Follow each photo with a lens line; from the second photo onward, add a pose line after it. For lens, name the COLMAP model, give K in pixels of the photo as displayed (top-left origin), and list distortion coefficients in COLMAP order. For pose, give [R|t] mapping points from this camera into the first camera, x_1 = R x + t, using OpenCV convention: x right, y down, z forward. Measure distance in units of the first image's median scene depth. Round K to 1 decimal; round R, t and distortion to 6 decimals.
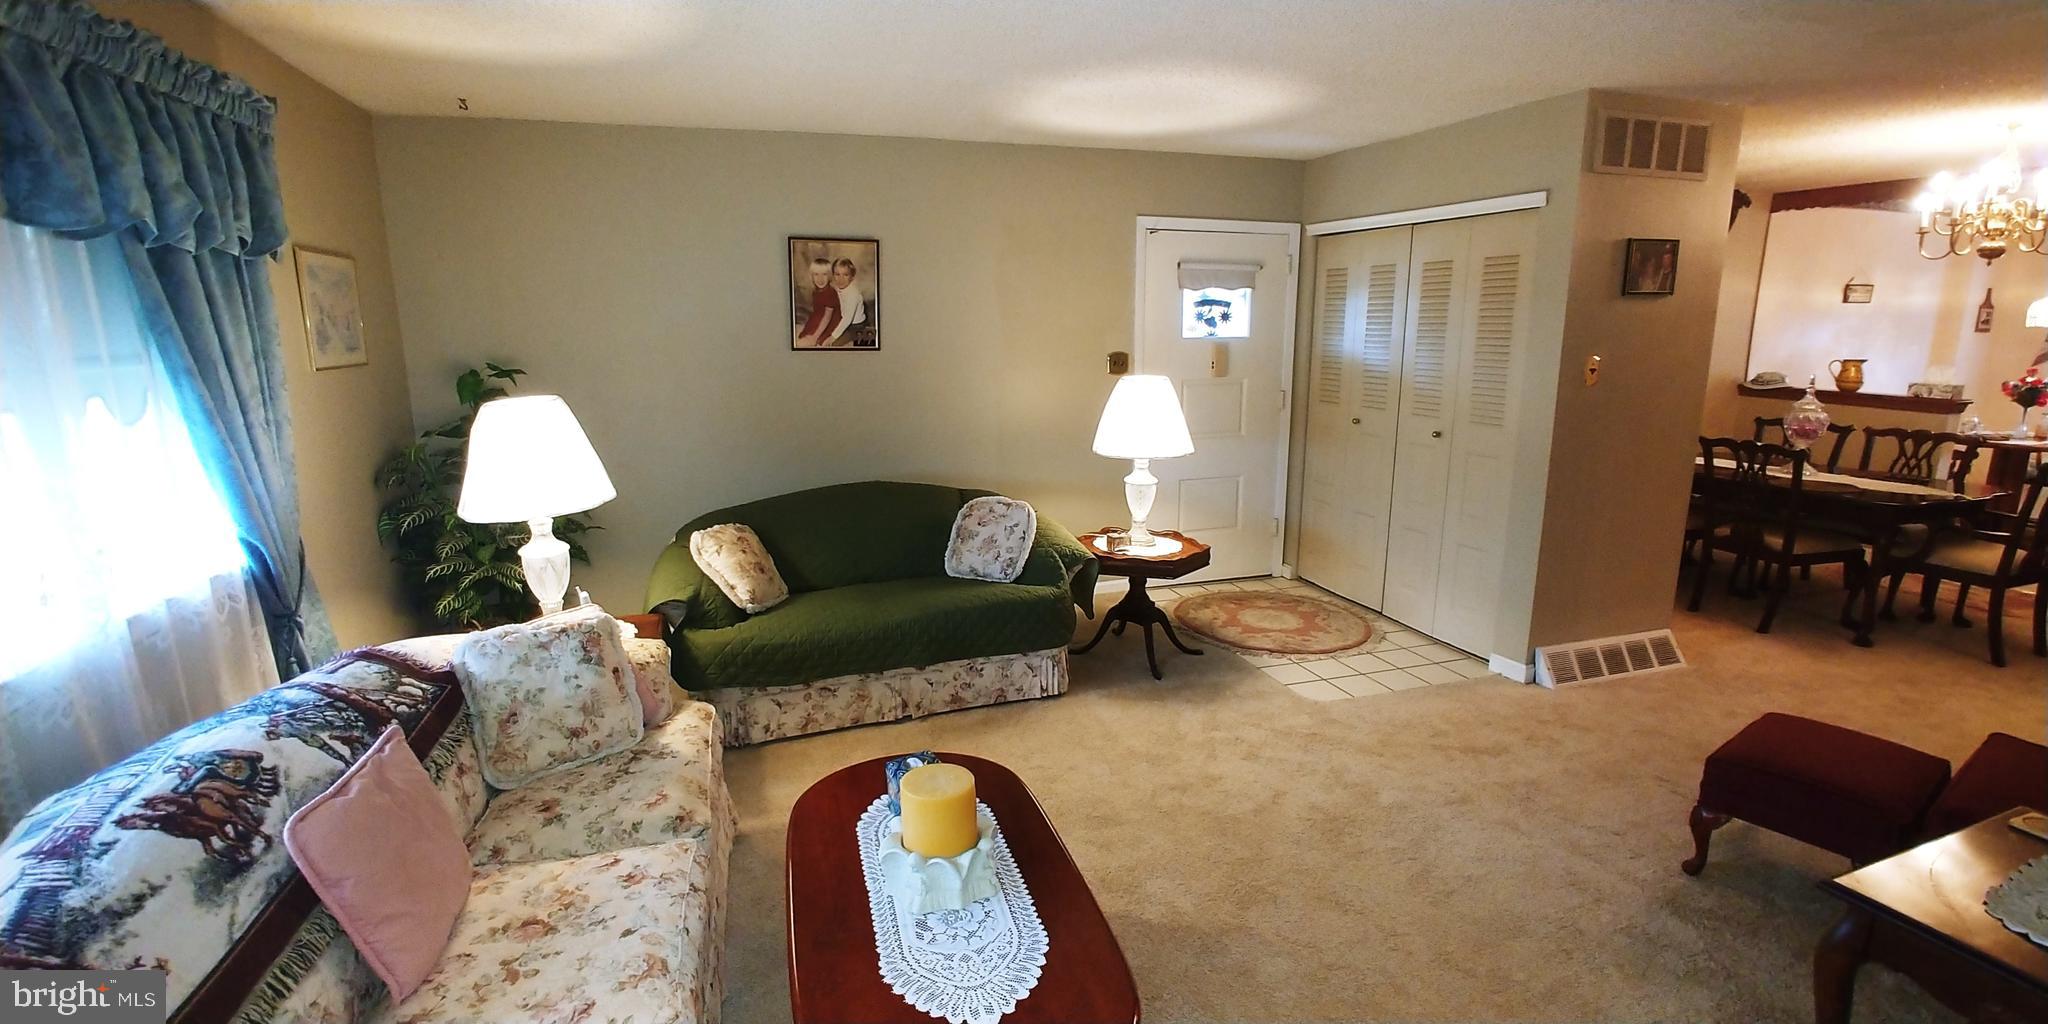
lens RADIAL K [[898.7, 0, 1015.4], [0, 898.7, 510.1], [0, 0, 1]] dist [-0.028062, 0.003298]
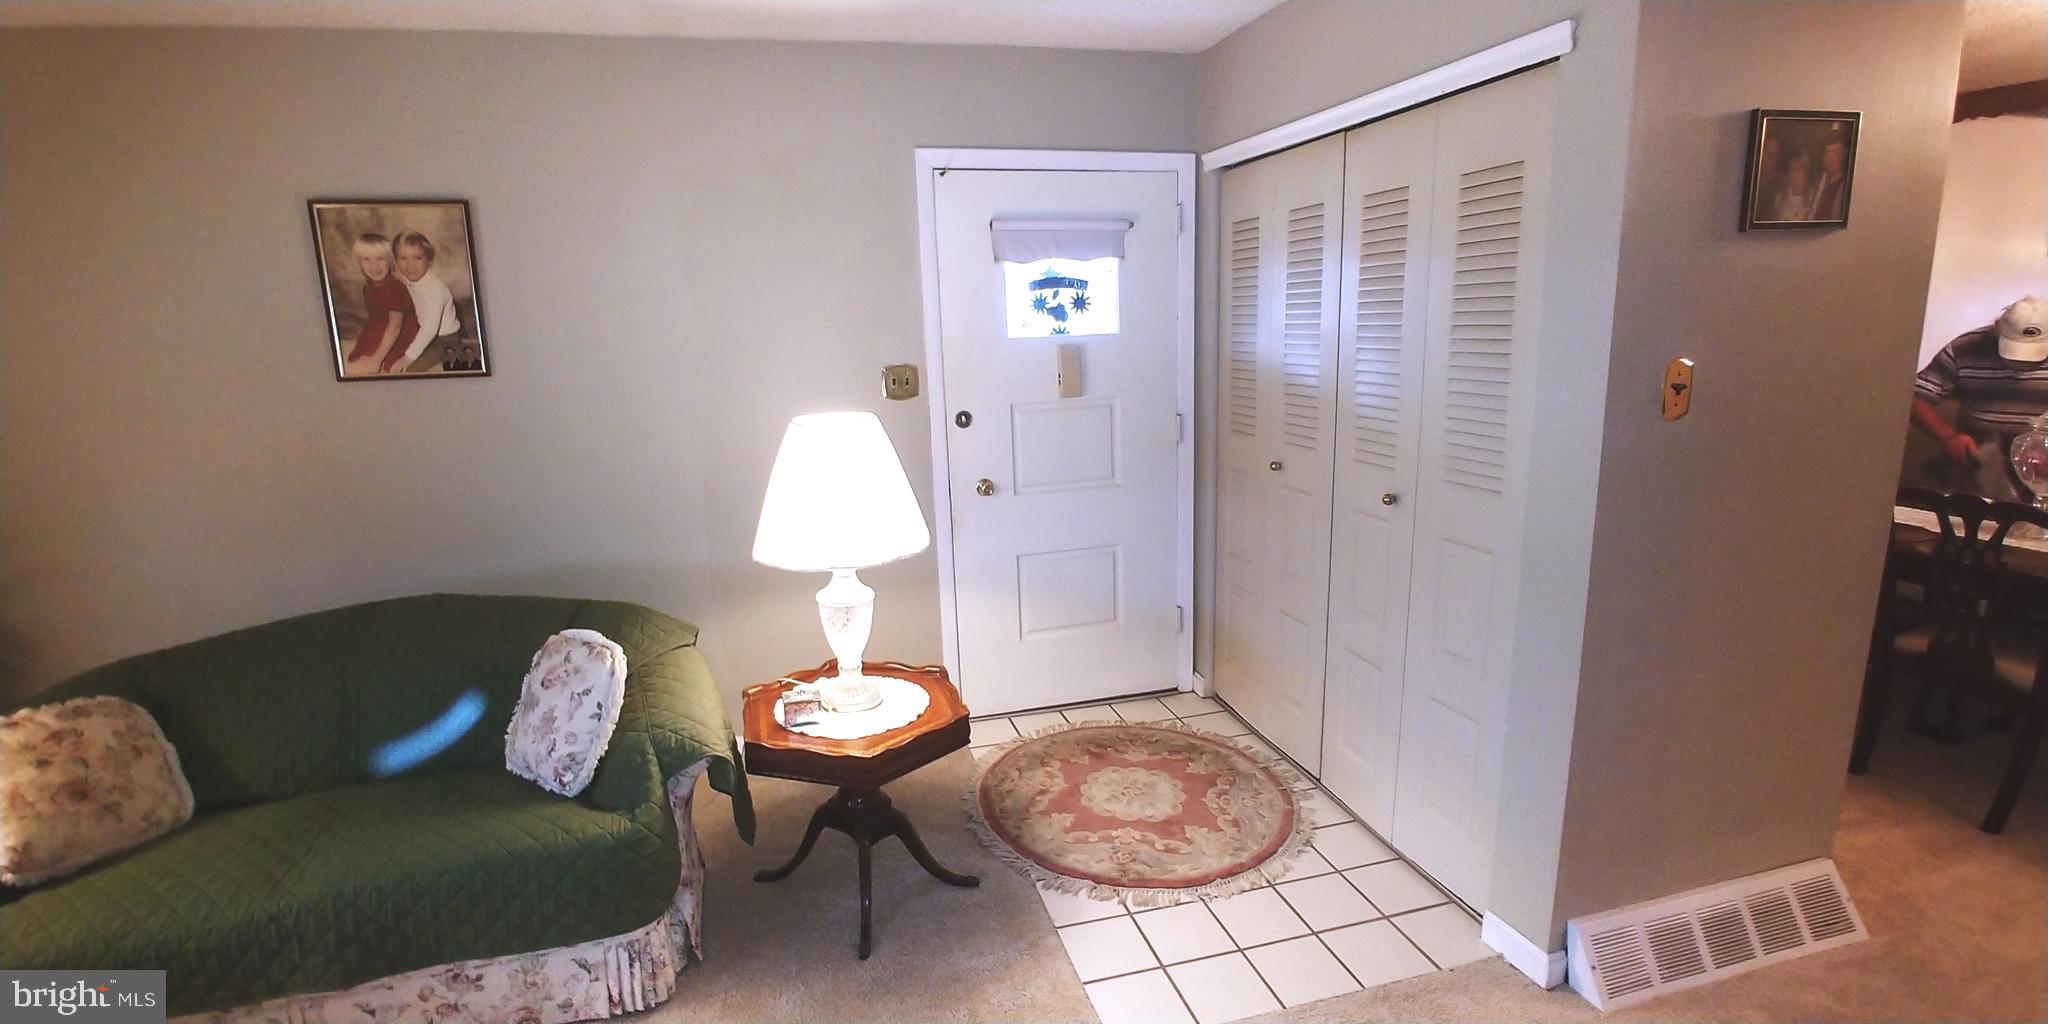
lens RADIAL K [[898.7, 0, 1013.2], [0, 898.7, 511.9], [0, 0, 1]] dist [-0.028062, 0.003298]
pose [[0.997484, -0.016383, -0.068968, 0.267401], [0.016758, 0.999848, 0.004857, -0.081704], [0.068878, -0.006001, 0.997607, 0.412030]]
